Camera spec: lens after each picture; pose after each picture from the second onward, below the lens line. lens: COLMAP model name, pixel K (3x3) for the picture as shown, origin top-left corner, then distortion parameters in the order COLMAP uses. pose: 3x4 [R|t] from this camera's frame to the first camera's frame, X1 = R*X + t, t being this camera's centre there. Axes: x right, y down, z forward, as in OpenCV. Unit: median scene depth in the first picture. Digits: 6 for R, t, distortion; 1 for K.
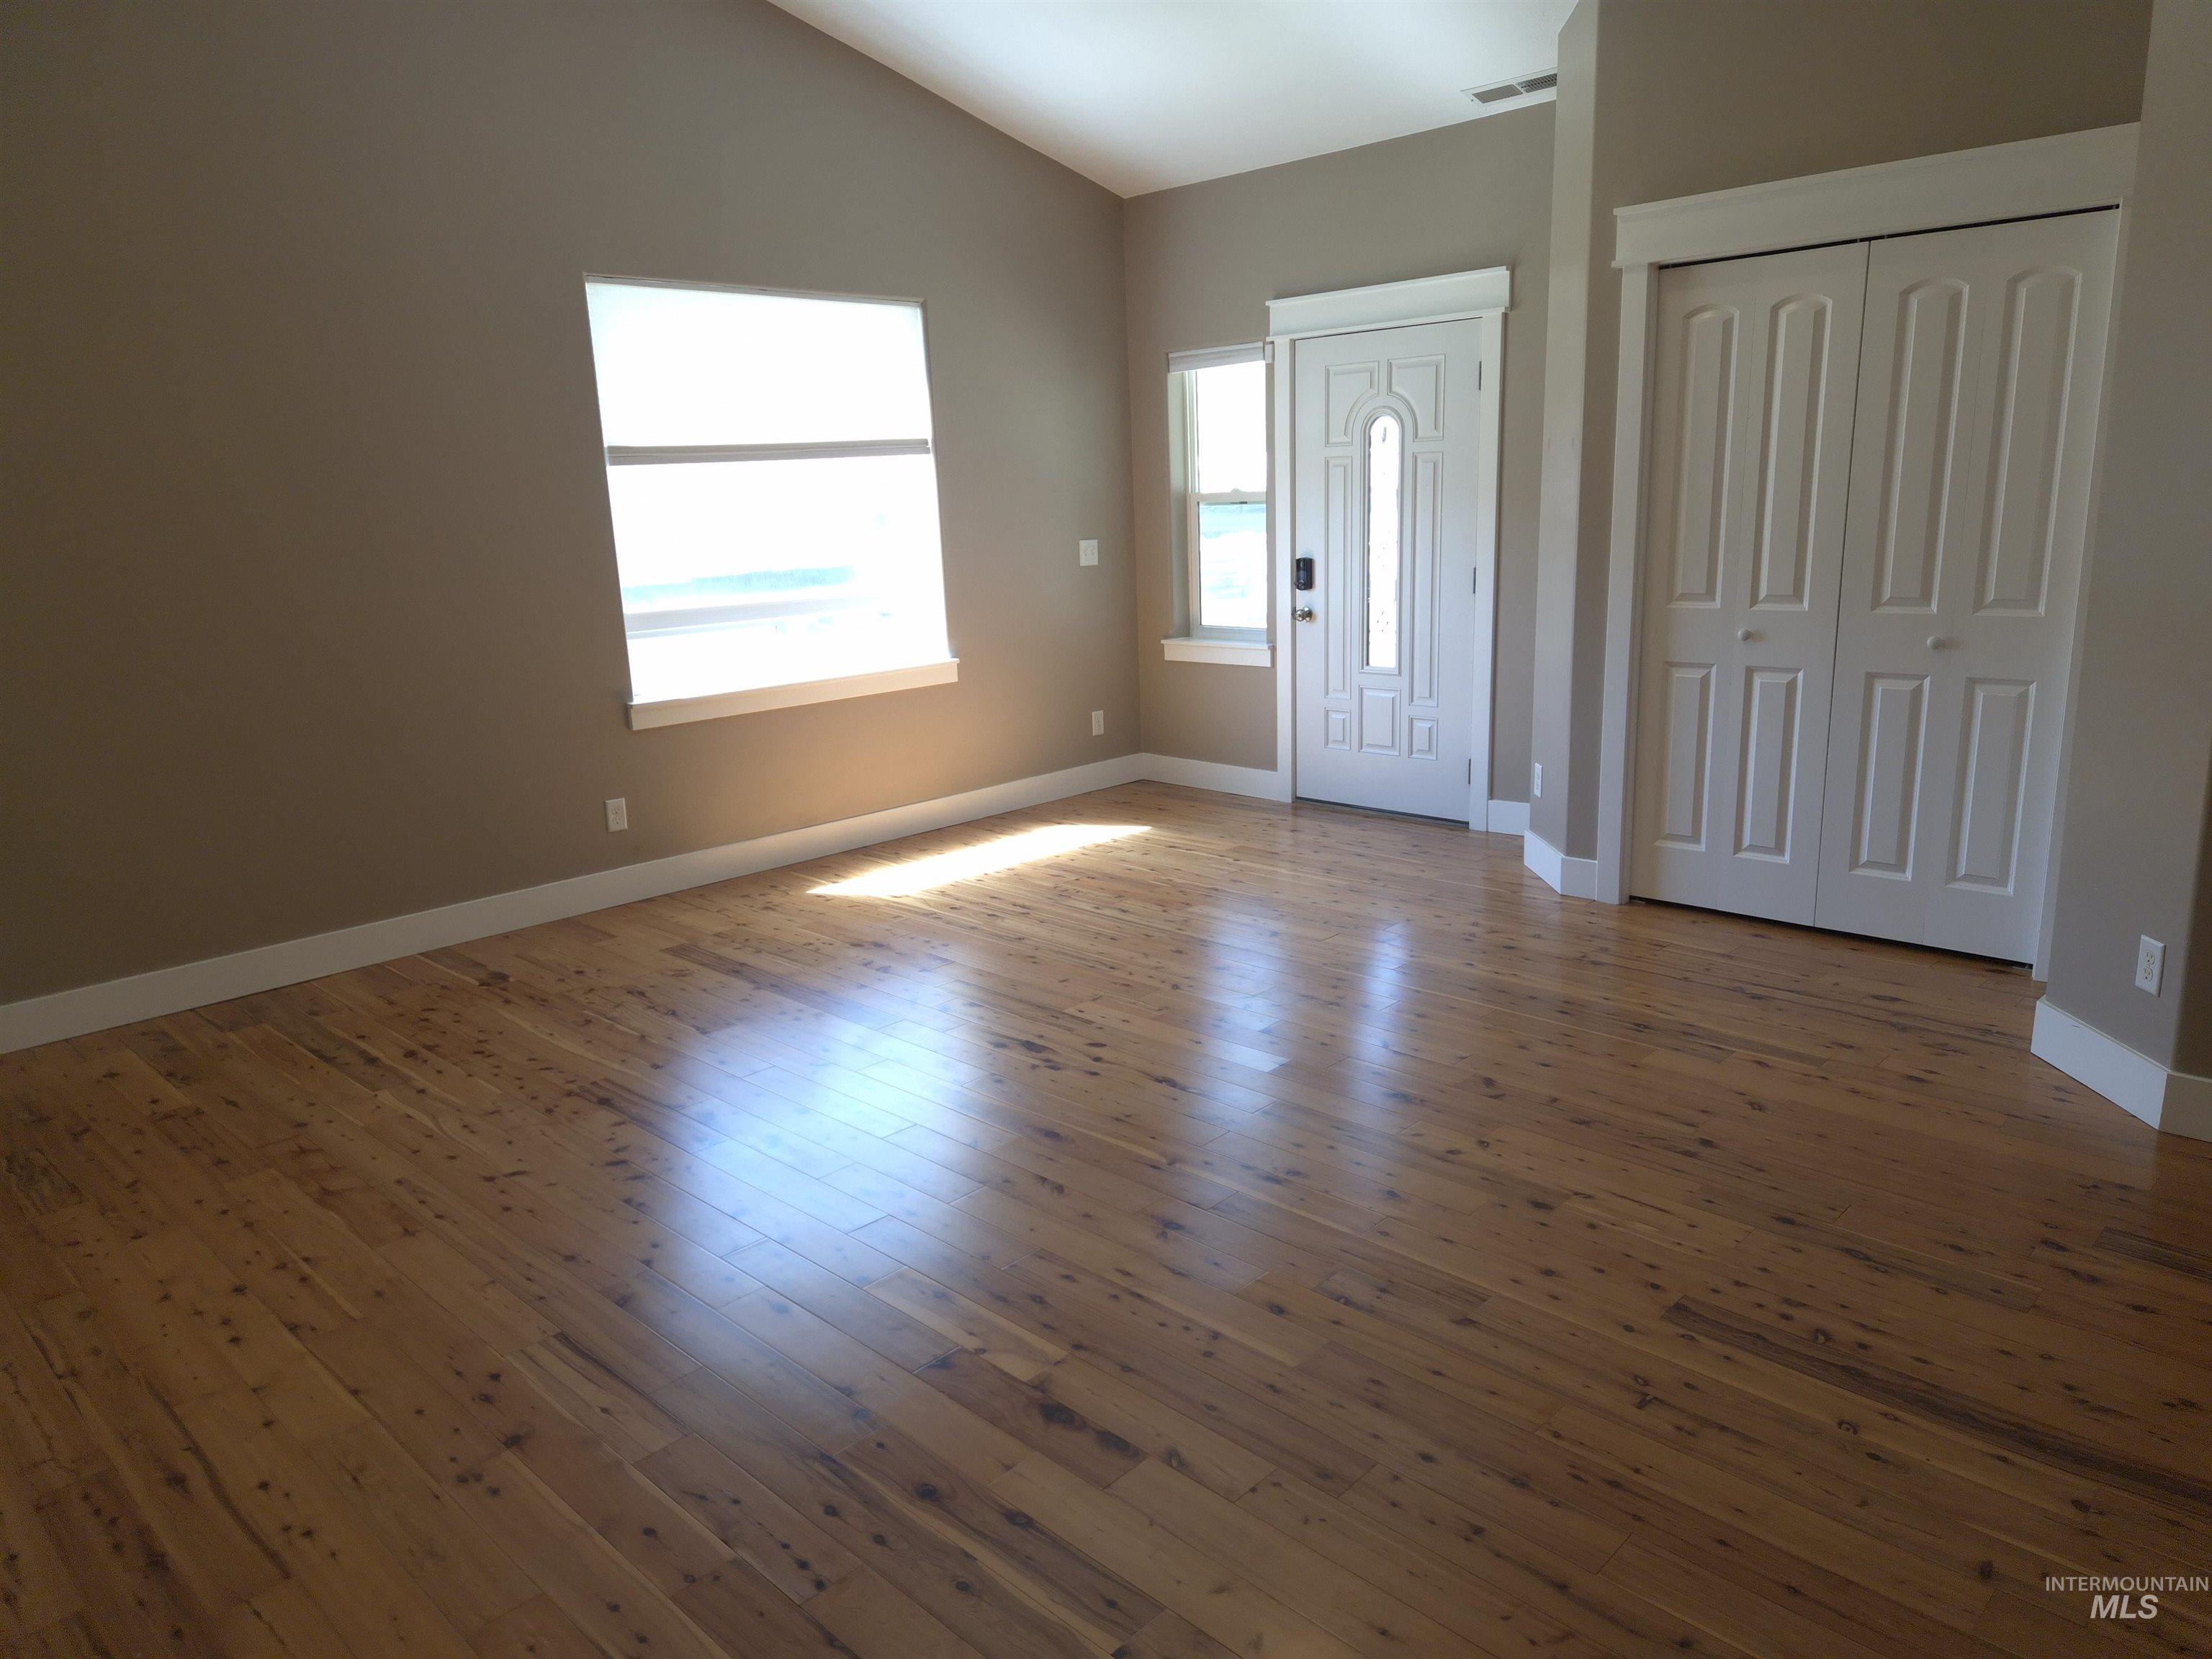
lens RADIAL K [[1487.5, 0, 1102.7], [0, 1487.5, 830.3], [0, 0, 1]] dist [0.080070, -0.075138]
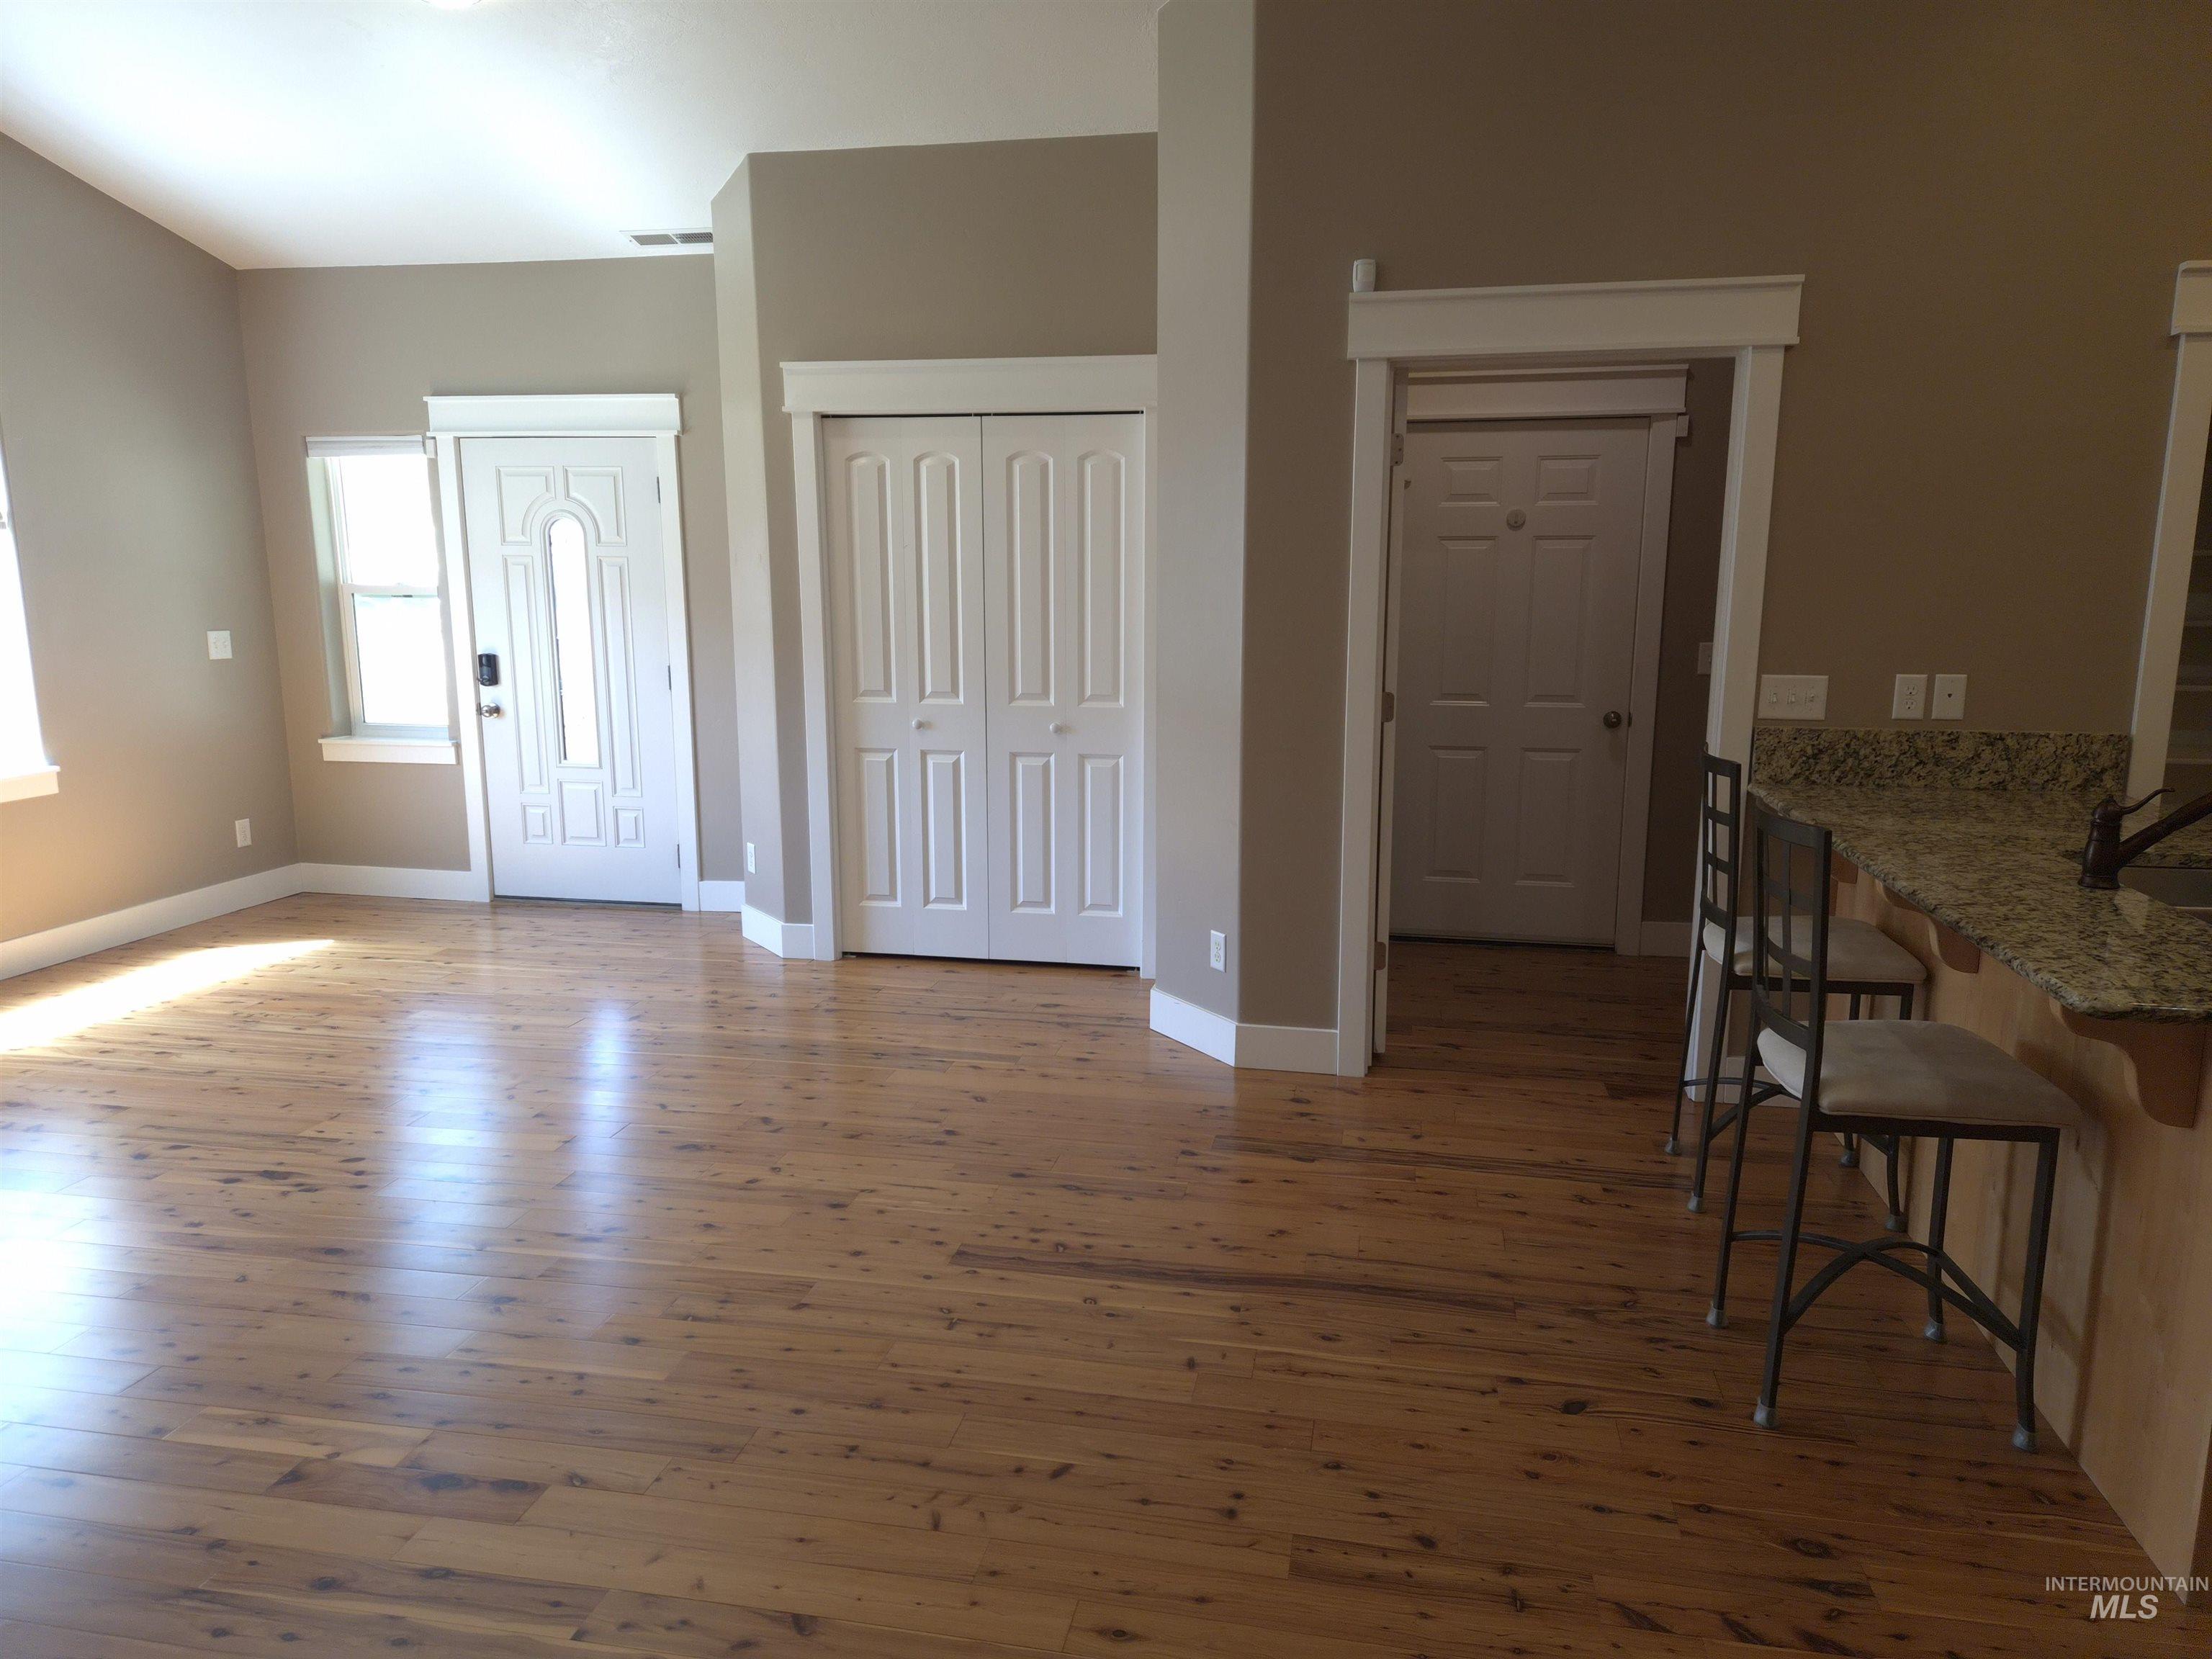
lens RADIAL K [[1466.4, 0, 1151.6], [0, 1466.4, 839.5], [0, 0, 1]] dist [0.080842, -0.073632]
pose [[0.826474, -0.063884, 0.559339, -0.084647], [0.094813, 0.995144, -0.026435, 0.011379], [-0.554934, 0.074880, 0.828518, -0.074427]]
